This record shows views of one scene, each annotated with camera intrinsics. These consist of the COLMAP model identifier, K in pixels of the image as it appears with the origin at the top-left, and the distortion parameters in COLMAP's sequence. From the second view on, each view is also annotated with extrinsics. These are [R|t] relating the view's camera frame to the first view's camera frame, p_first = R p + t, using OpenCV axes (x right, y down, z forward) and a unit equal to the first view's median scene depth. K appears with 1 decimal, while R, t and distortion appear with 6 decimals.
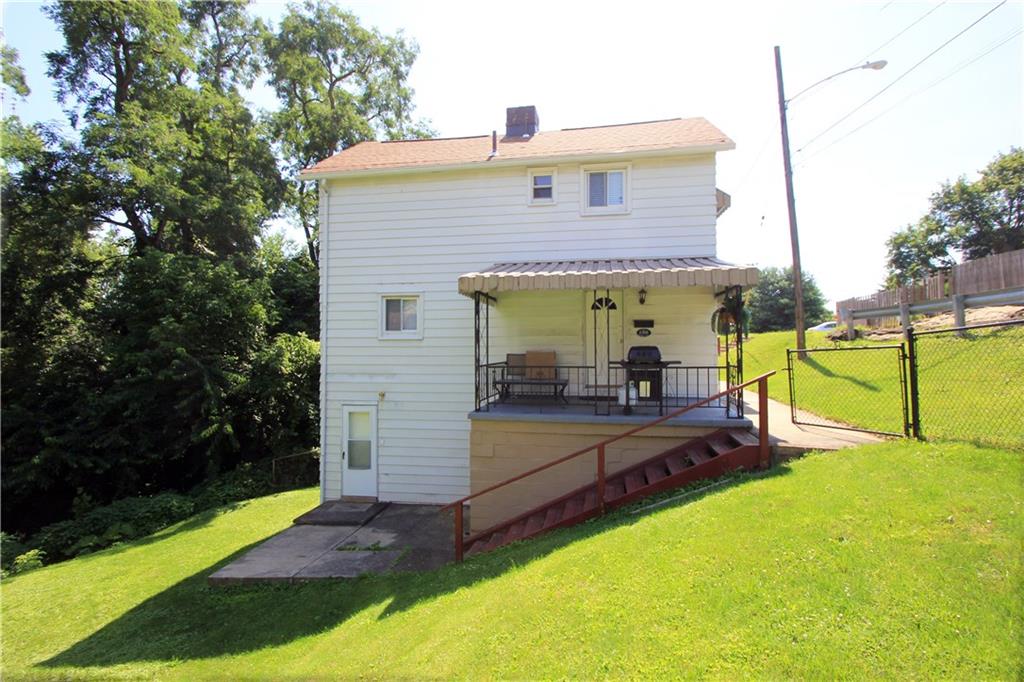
lens RADIAL K [[475.7, 0, 512.0], [0, 475.7, 341.0], [0, 0, 1]] dist [-0.009281, -0.010147]
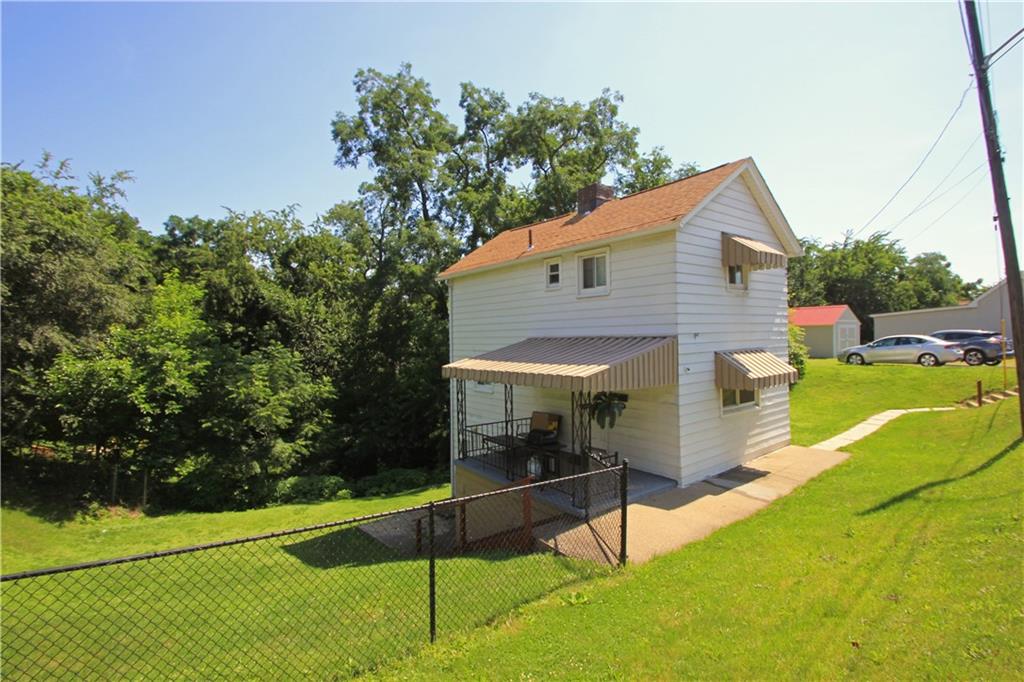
lens RADIAL K [[468.2, 0, 519.6], [0, 468.2, 336.8], [0, 0, 1]] dist [-0.001678, -0.009346]
pose [[0.739900, -0.006144, -0.672688, 0.787506], [0.015373, 0.999852, 0.007776, -0.177516], [0.672541, -0.016095, 0.739885, 0.070755]]
